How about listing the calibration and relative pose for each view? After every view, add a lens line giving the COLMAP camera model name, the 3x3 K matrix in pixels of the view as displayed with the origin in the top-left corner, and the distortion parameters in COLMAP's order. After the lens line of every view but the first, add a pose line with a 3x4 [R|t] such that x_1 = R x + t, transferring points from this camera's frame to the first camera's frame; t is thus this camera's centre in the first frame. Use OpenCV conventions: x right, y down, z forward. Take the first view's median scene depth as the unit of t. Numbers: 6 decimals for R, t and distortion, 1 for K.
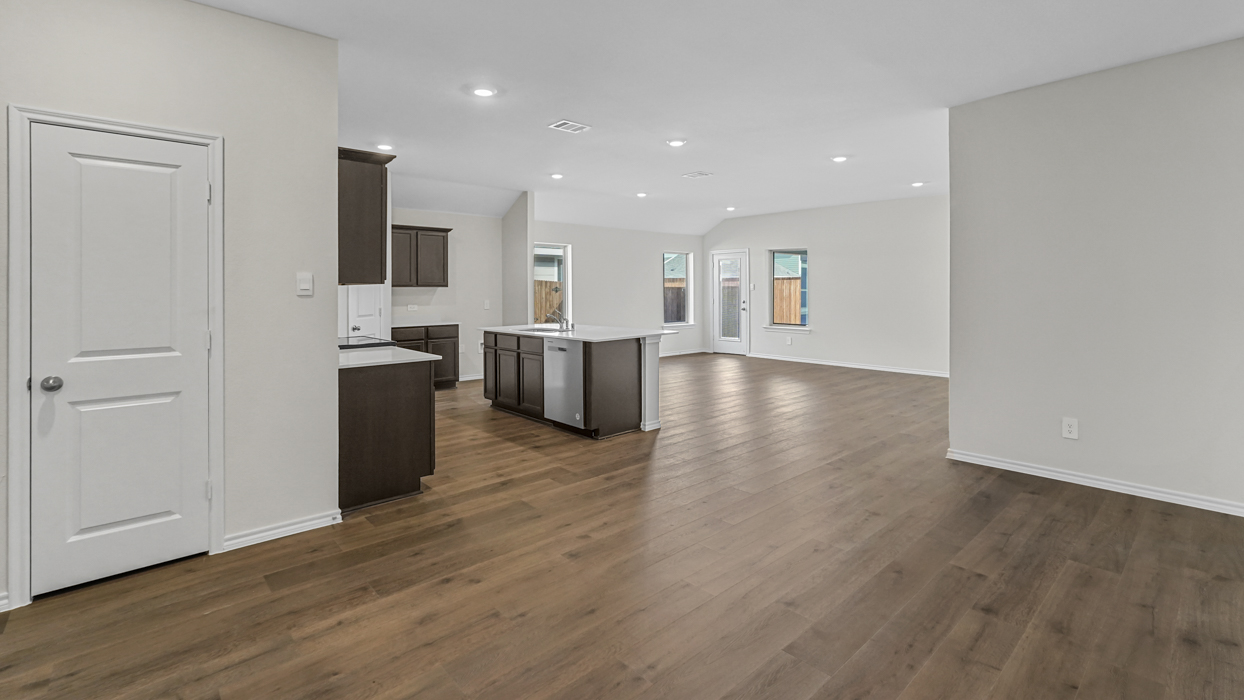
lens RADIAL K [[552.1, 0, 623.2], [0, 552.1, 298.4], [0, 0, 1]] dist [-0.015363, 0.008401]
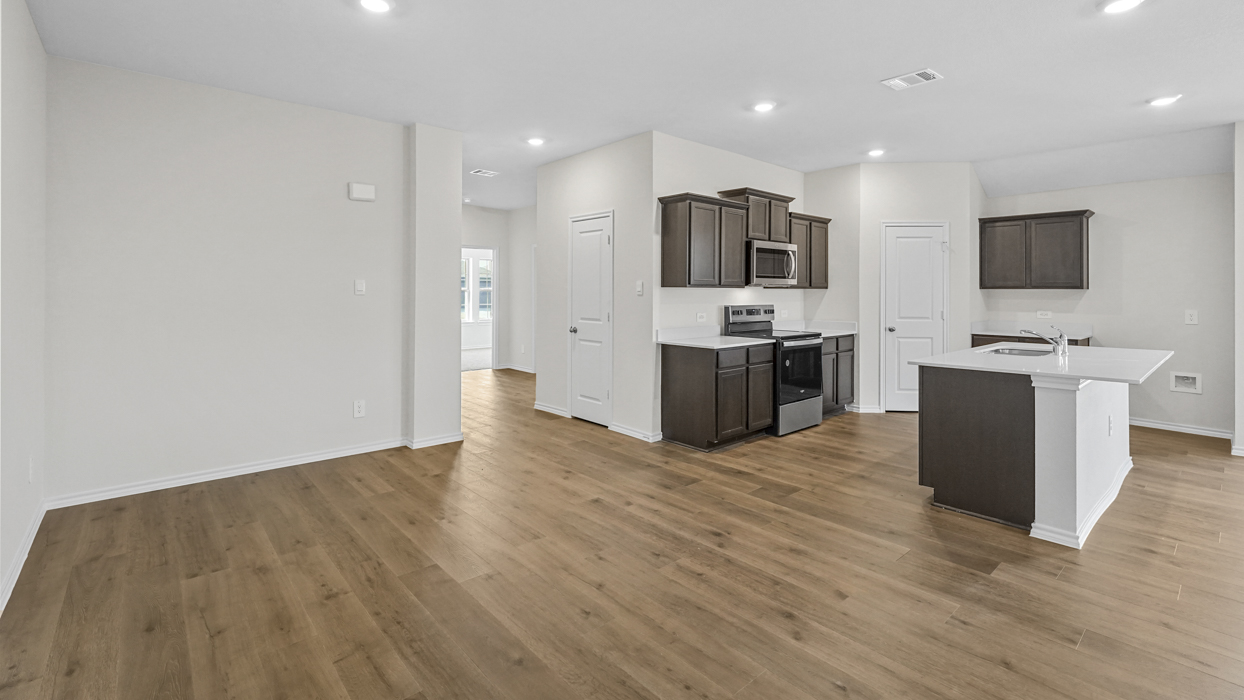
lens RADIAL K [[552.1, 0, 614.4], [0, 552.1, 288.0], [0, 0, 1]] dist [-0.015363, 0.008401]
pose [[-0.024103, -0.001472, -0.999708, 0.451347], [-0.020248, 0.999794, -0.000983, -0.008896], [0.999504, 0.020219, -0.024128, 0.407066]]
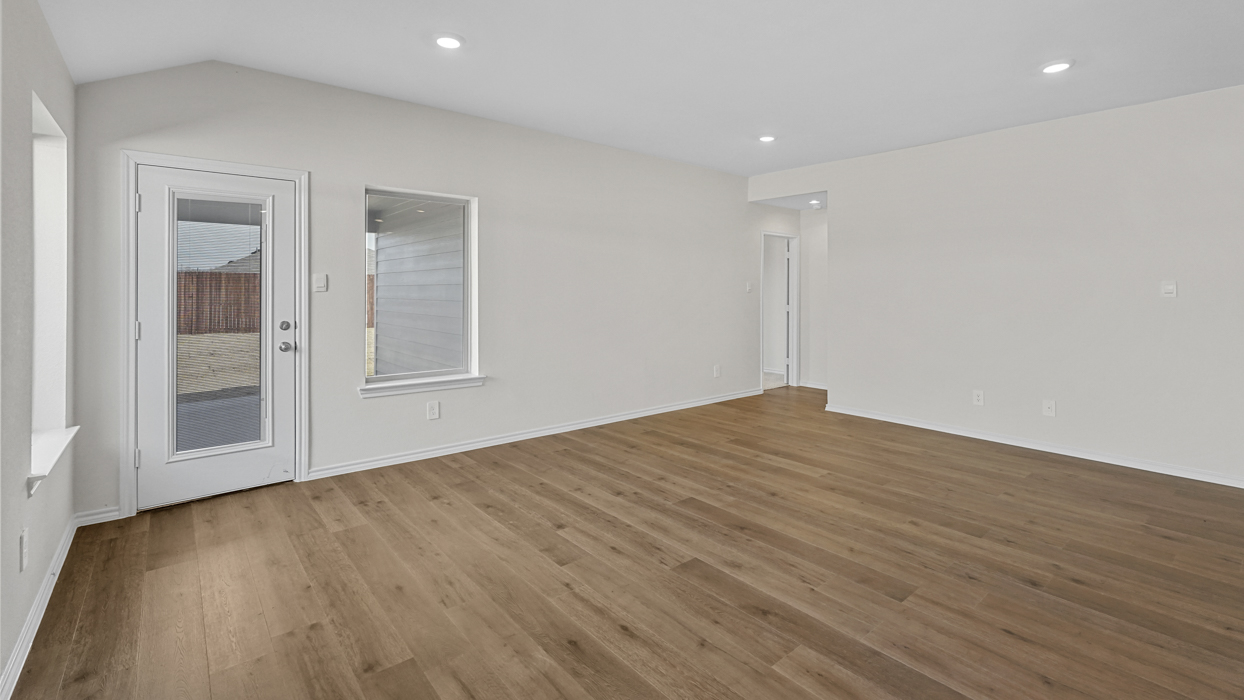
lens RADIAL K [[552.1, 0, 631.4], [0, 552.1, 292.9], [0, 0, 1]] dist [-0.015363, 0.008401]
pose [[0.039832, -0.005126, 0.999193, -0.170627], [0.013122, 0.999903, 0.004607, -0.019709], [-0.999120, 0.012928, 0.039895, 1.177586]]
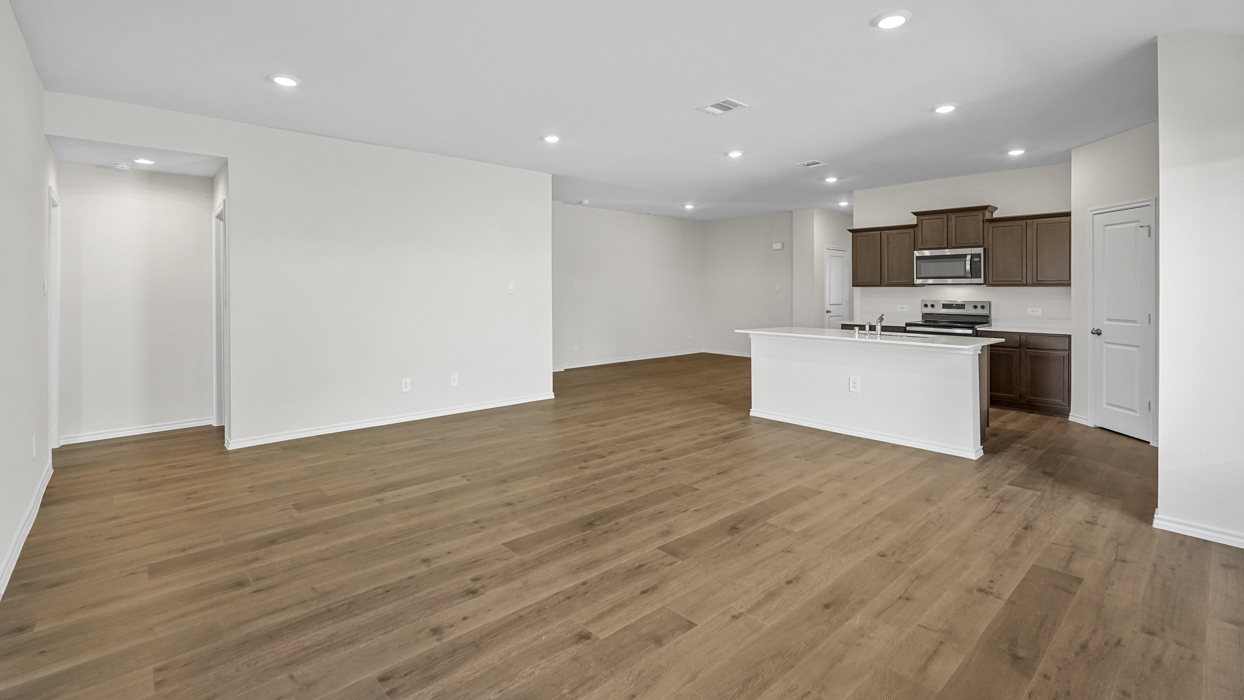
lens RADIAL K [[552.1, 0, 622.1], [0, 552.1, 301.9], [0, 0, 1]] dist [-0.015363, 0.008401]
pose [[-0.999983, 0.000803, 0.005763, 0.227369], [0.001026, 0.999250, 0.038705, -0.024130], [-0.005727, 0.038710, -0.999234, 1.530340]]
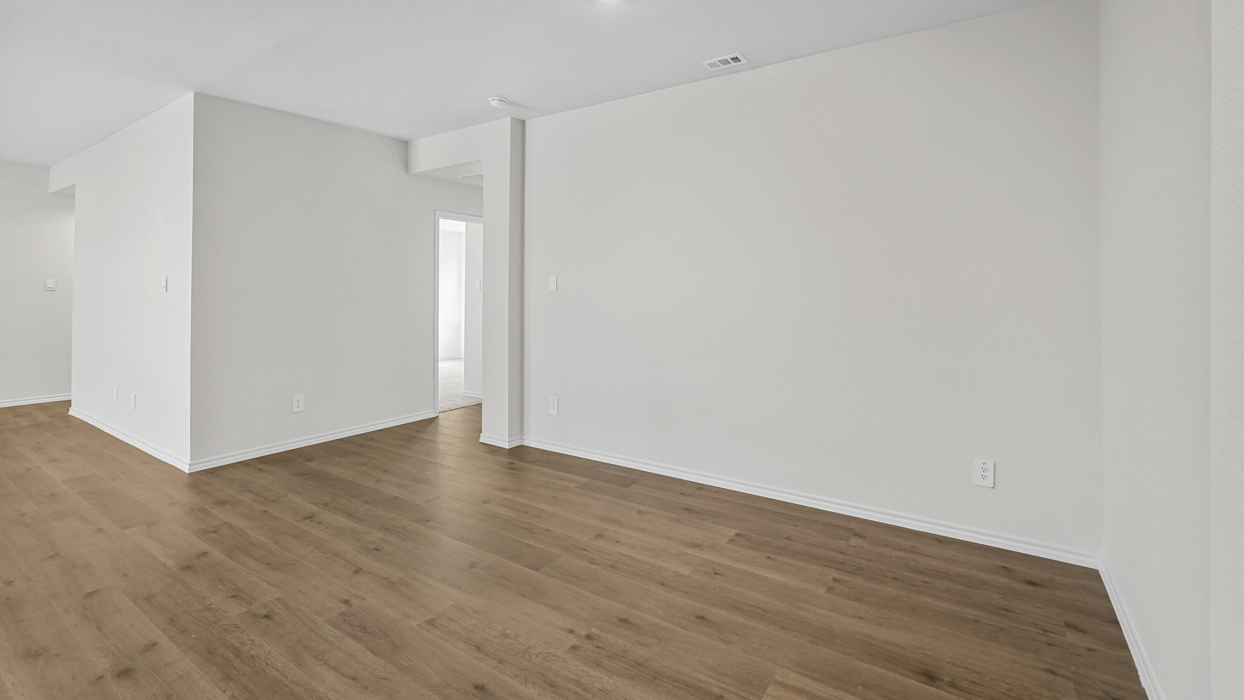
lens RADIAL K [[552.1, 0, 618.5], [0, 552.1, 292.8], [0, 0, 1]] dist [-0.015363, 0.008401]
pose [[-0.234598, -0.000381, 0.972092, -0.276607], [0.015243, 0.999876, 0.004071, -0.000578], [-0.971973, 0.015773, -0.234563, 0.310209]]
